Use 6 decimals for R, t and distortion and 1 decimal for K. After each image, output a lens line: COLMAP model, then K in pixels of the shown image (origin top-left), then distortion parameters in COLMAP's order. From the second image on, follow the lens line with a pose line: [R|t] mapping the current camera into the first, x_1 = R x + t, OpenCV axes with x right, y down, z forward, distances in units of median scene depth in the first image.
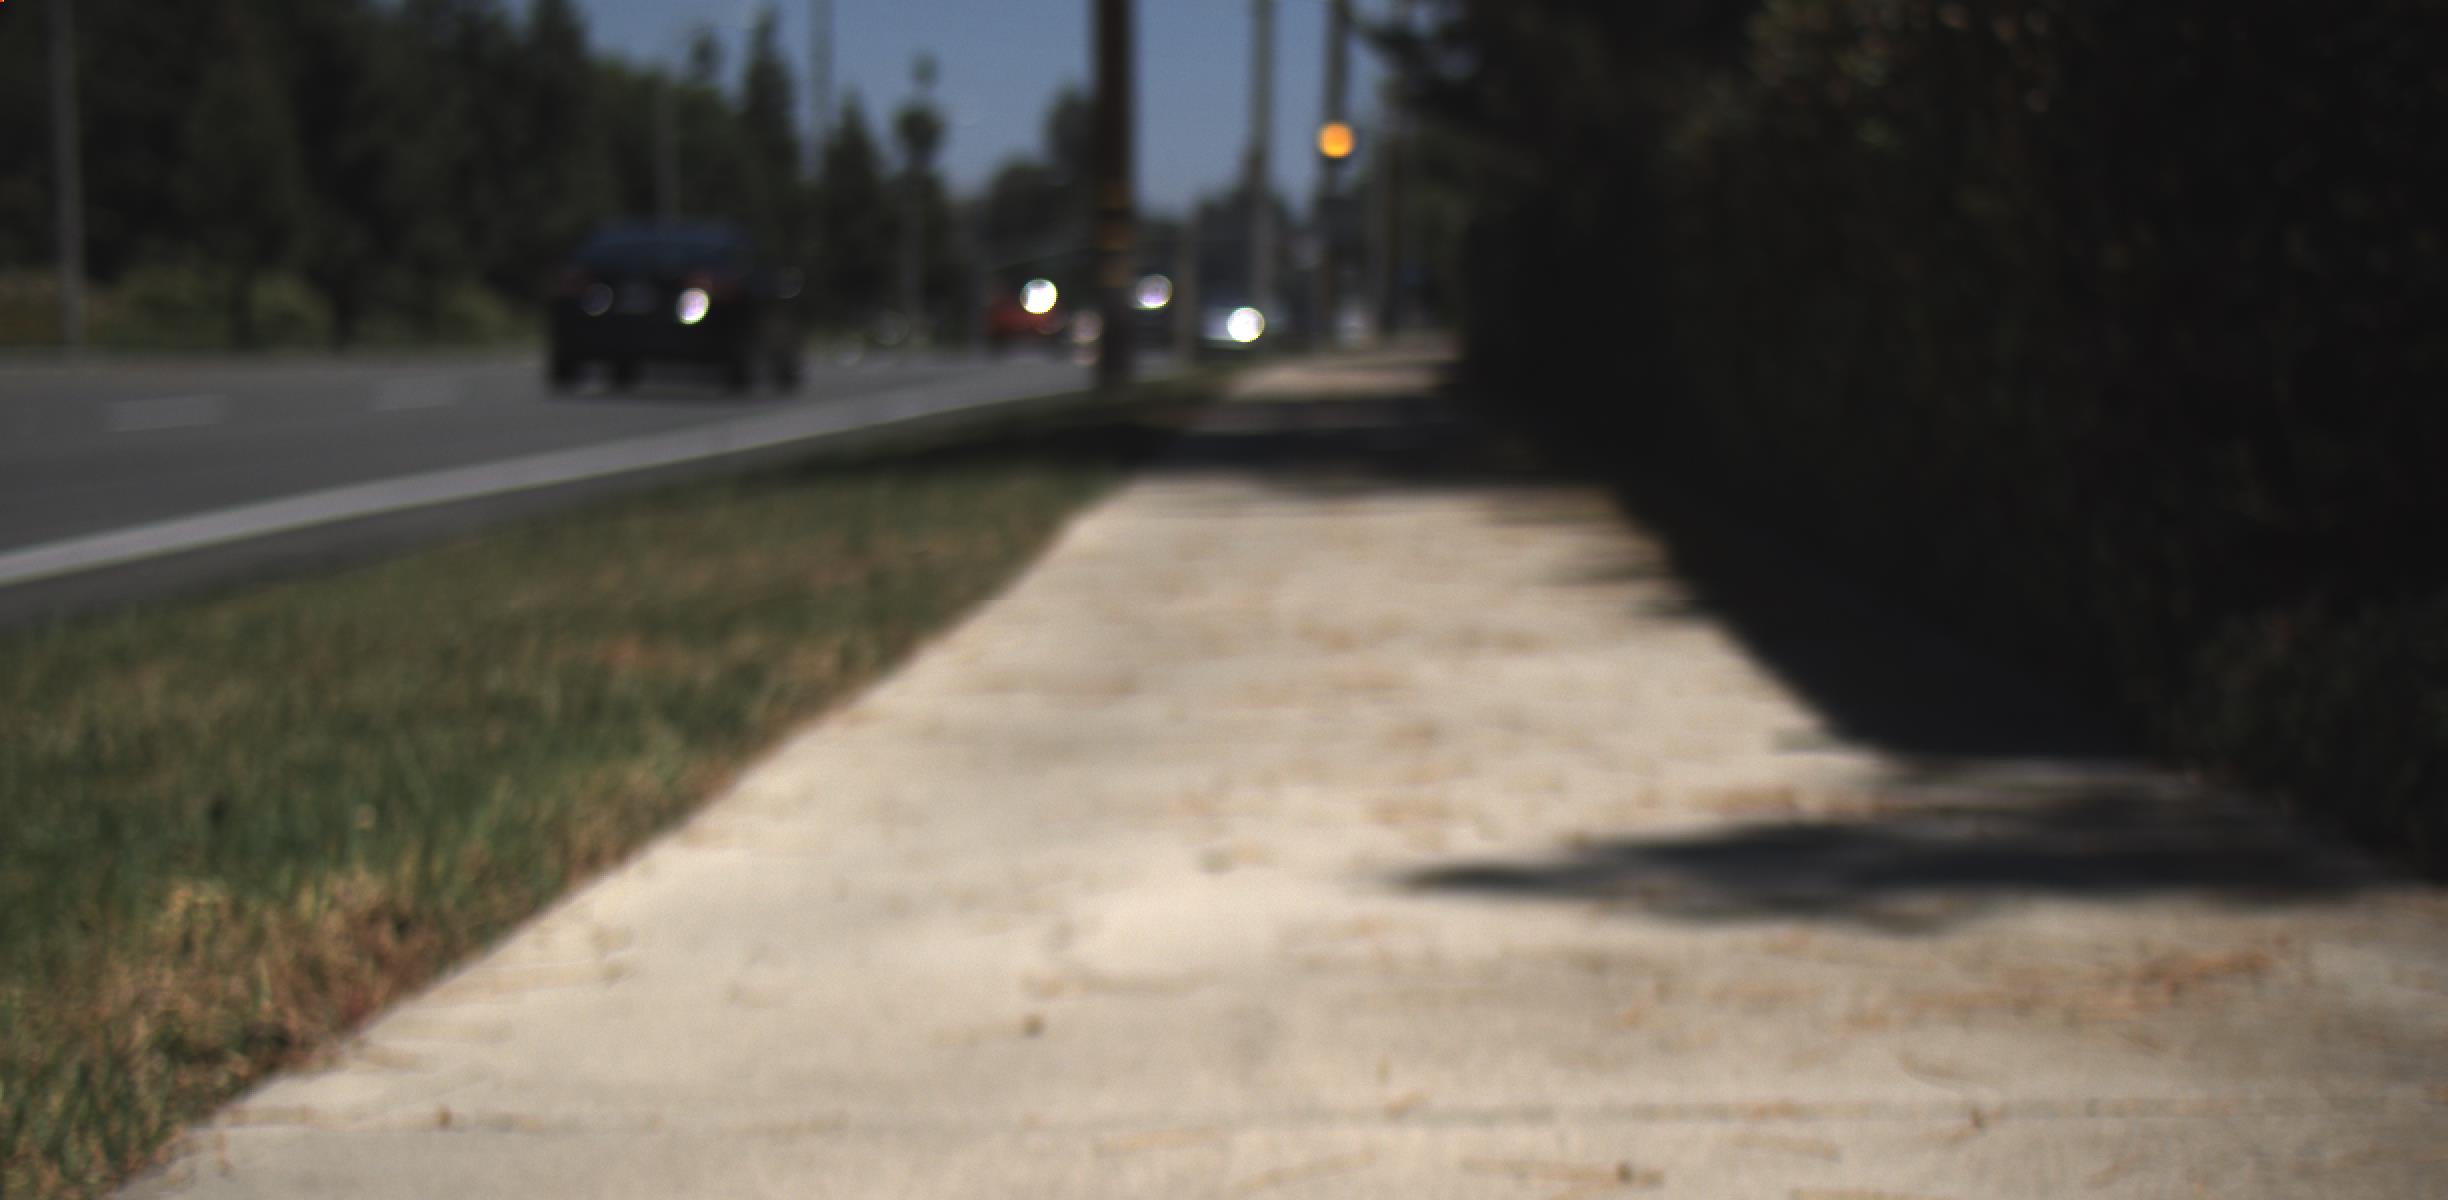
lens RADIAL K [[4503.6, 0, 1224.0], [0, 4503.6, 600.0], [0, 0, 1]] dist [-0.019409, 0.276926]
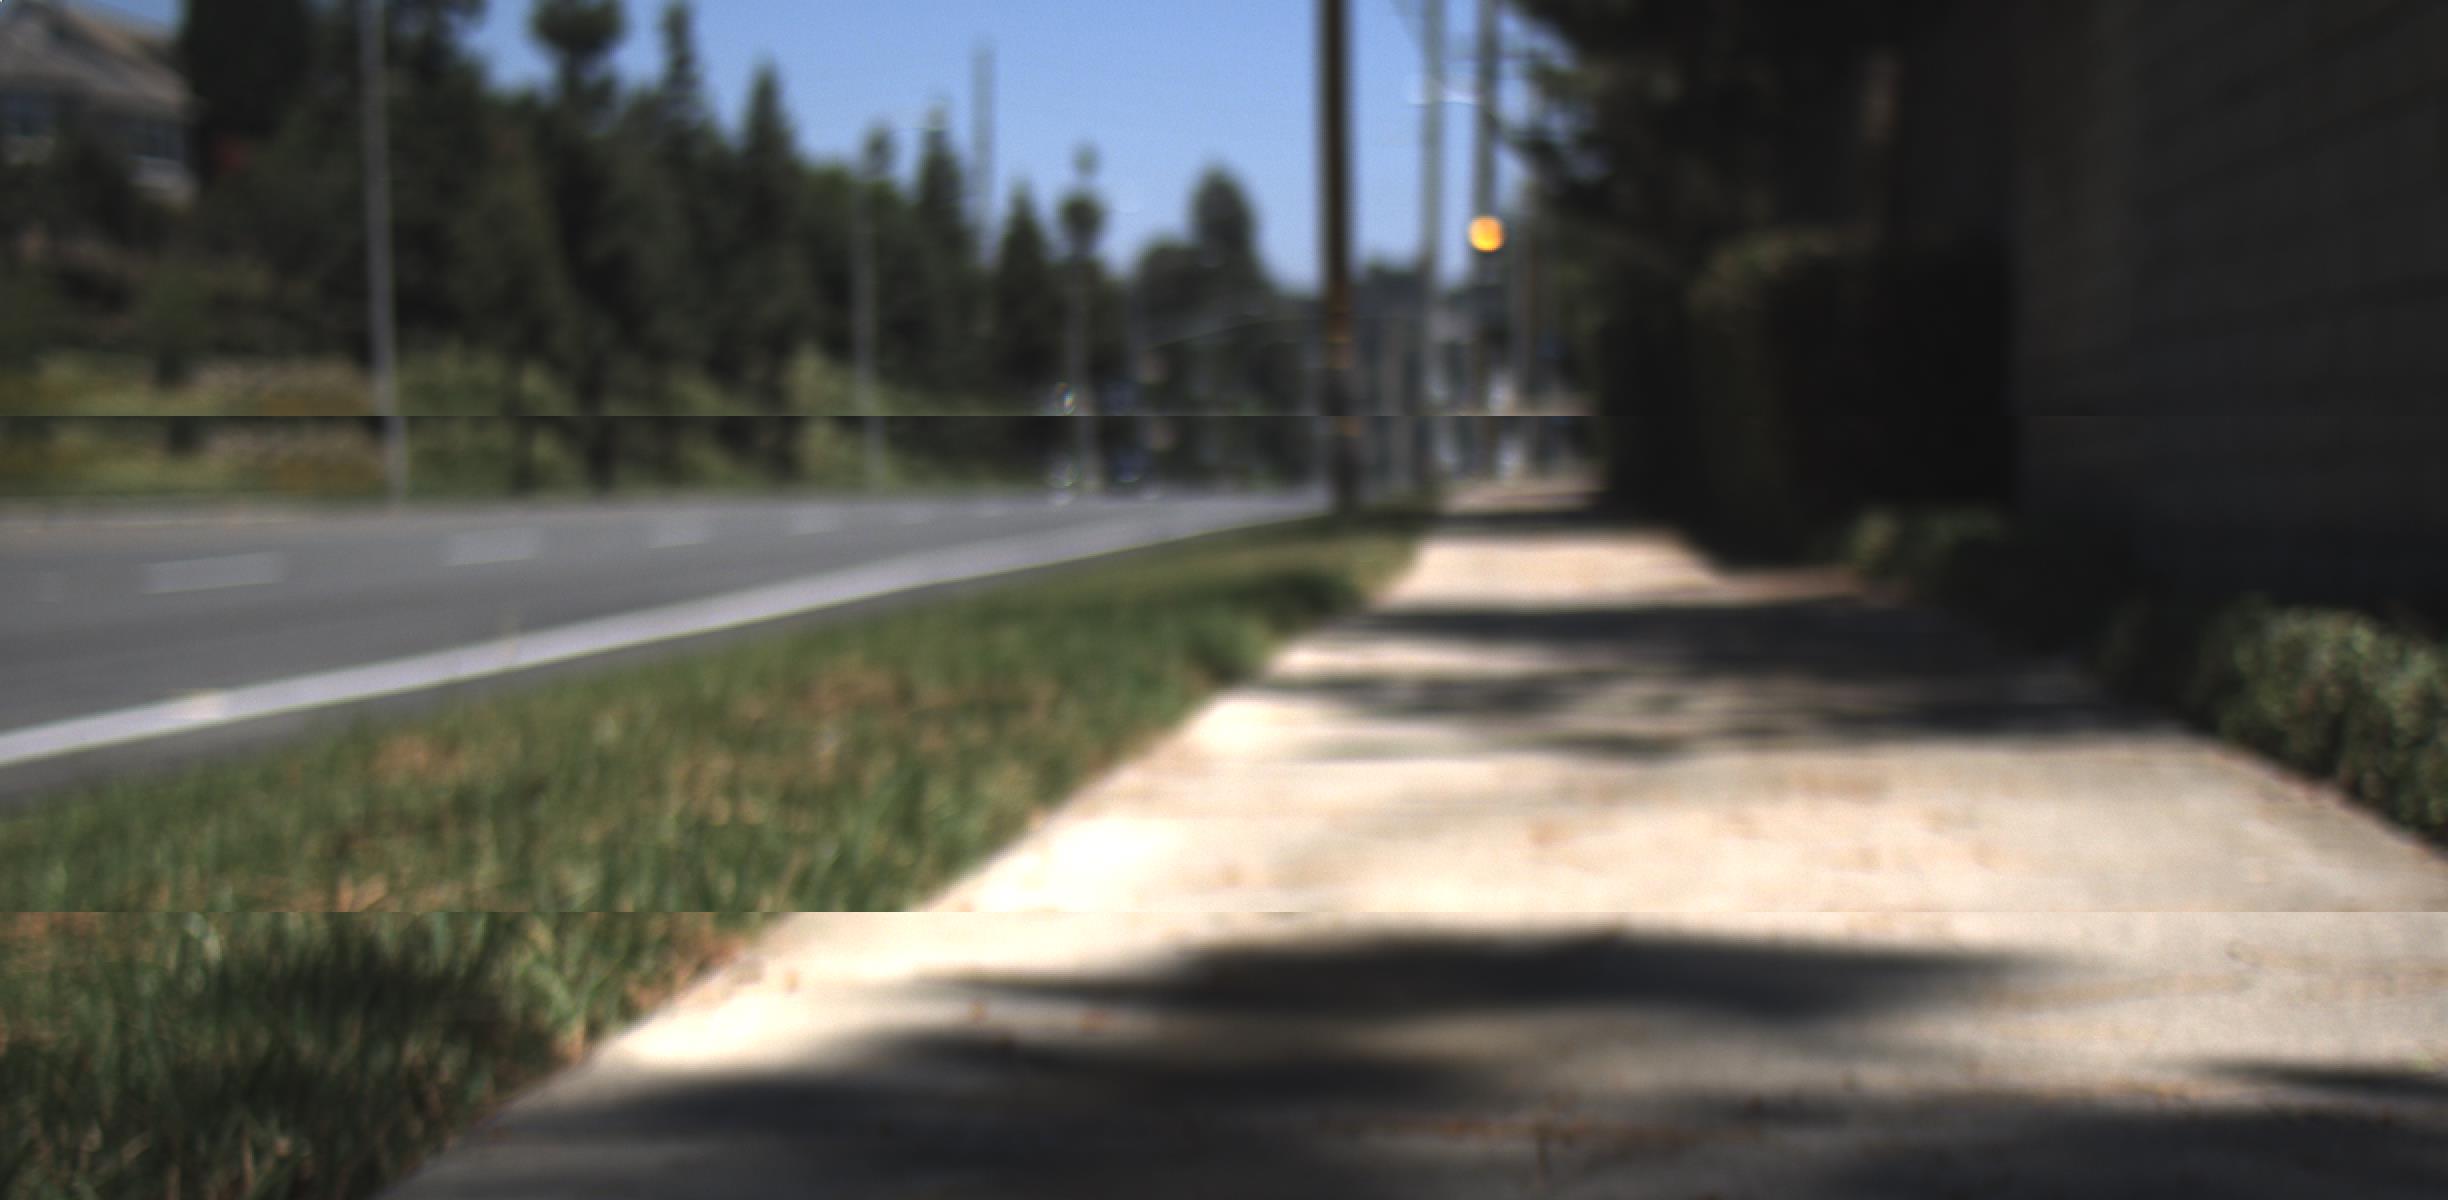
lens RADIAL K [[4520.4, 0, 1224.0], [0, 4520.4, 600.0], [0, 0, 1]] dist [0.014143, 0.087535]
pose [[0.999466, -0.011246, -0.030680, -0.005803], [0.010737, 0.999803, -0.016720, 0.007389], [0.030862, 0.016382, 0.999389, -0.117225]]
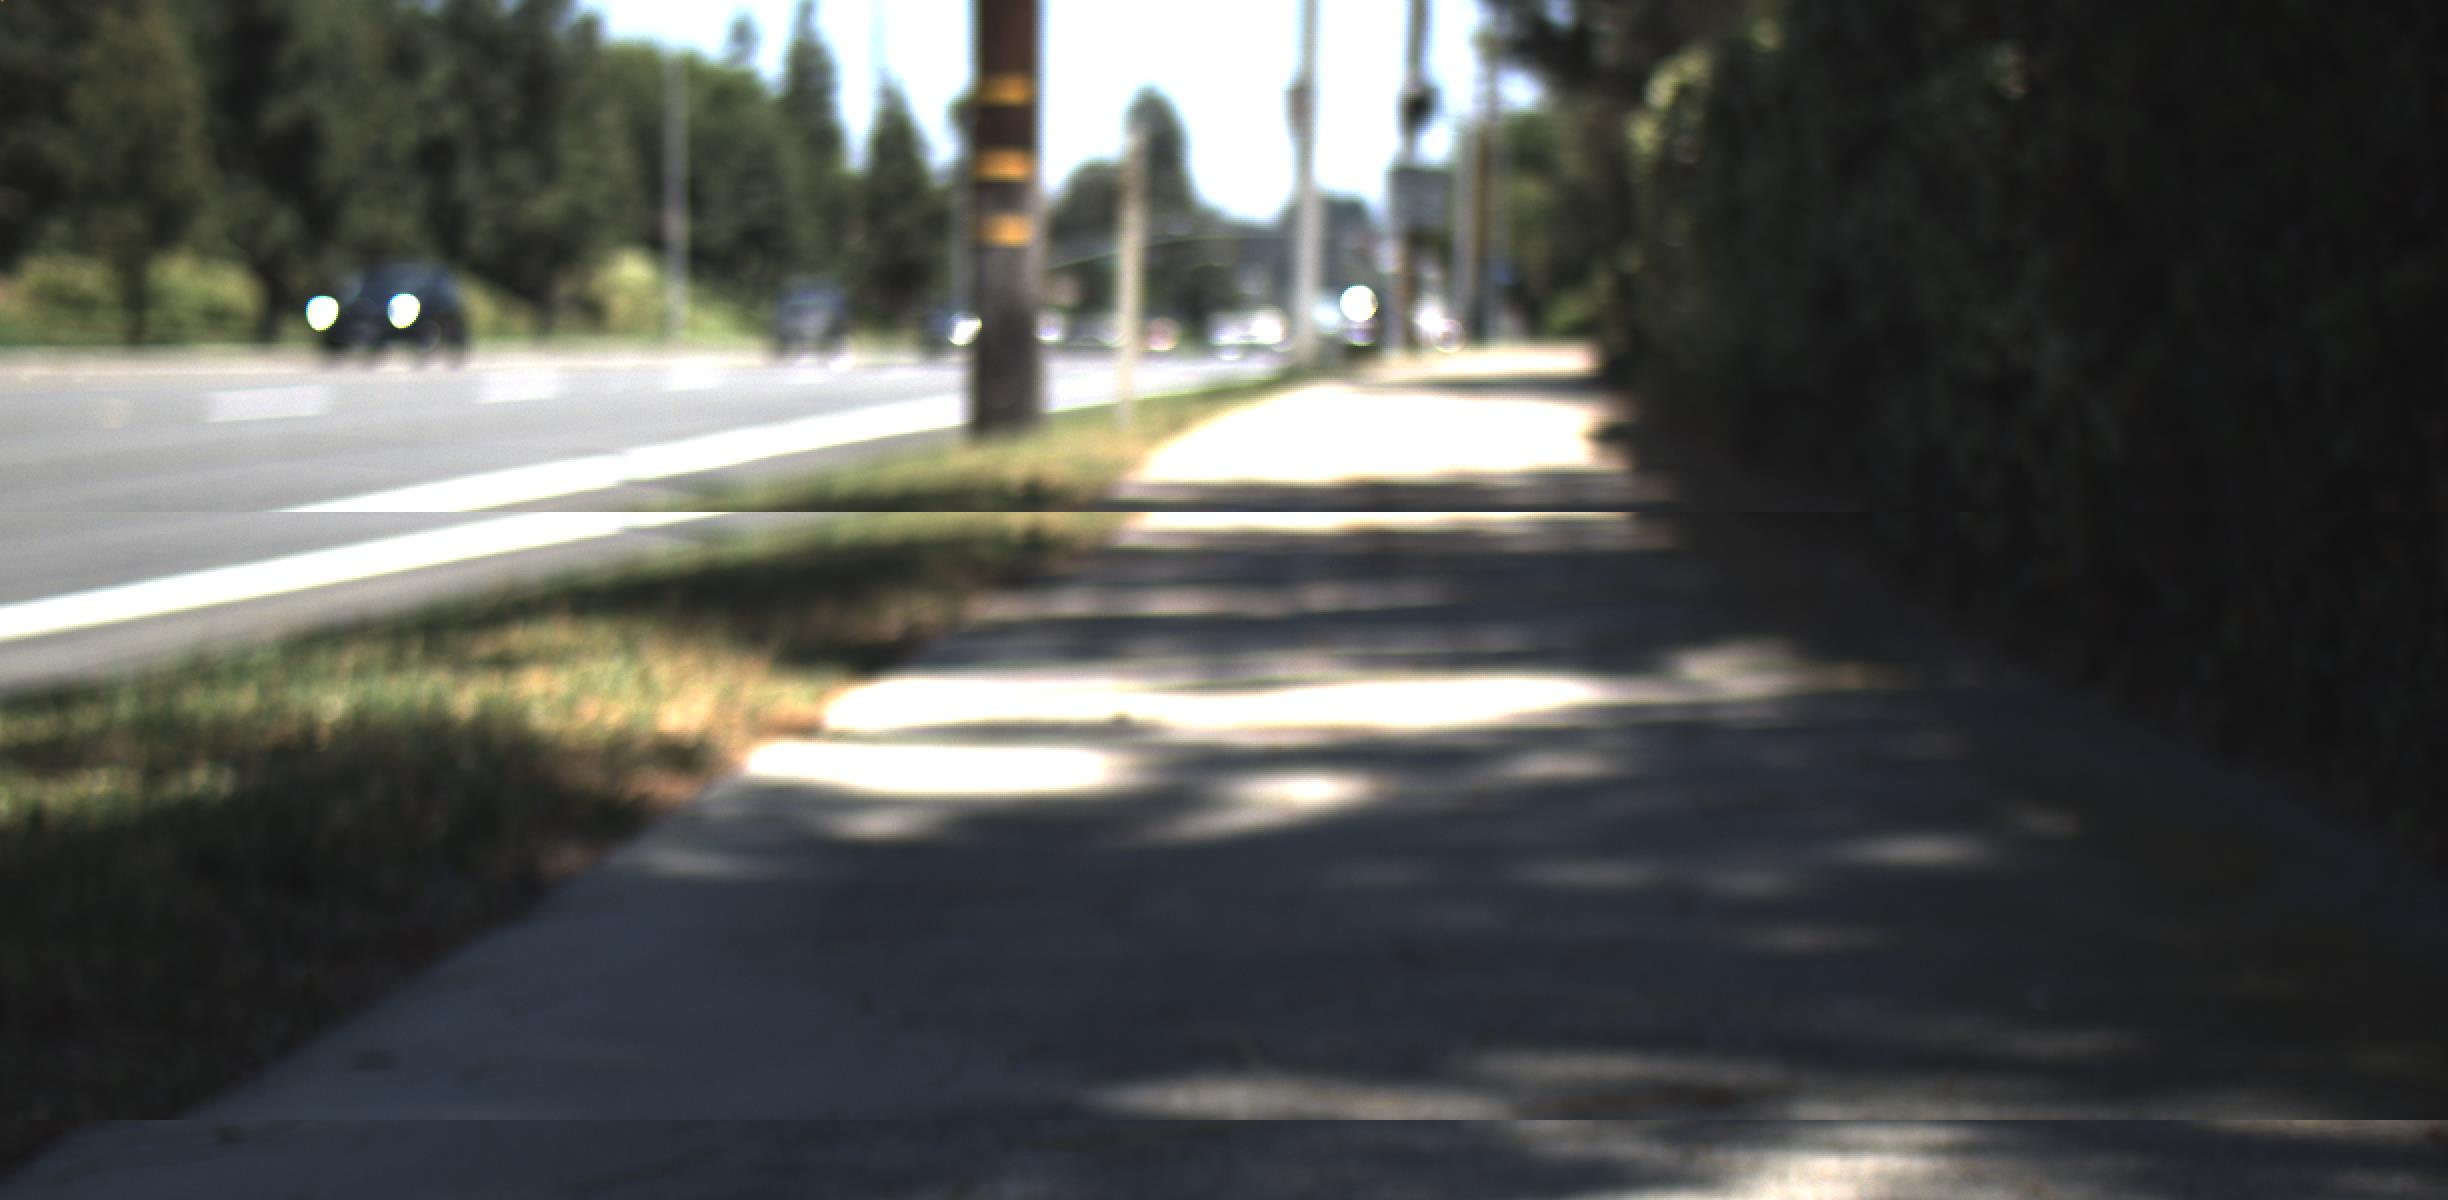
lens RADIAL K [[4503.6, 0, 1224.0], [0, 4503.6, 600.0], [0, 0, 1]] dist [-0.019409, 0.276926]
pose [[0.999820, 0.005534, -0.018173, 0.004104], [-0.005551, 0.999984, -0.000869, -0.007564], [0.018168, 0.000970, 0.999834, 0.139630]]
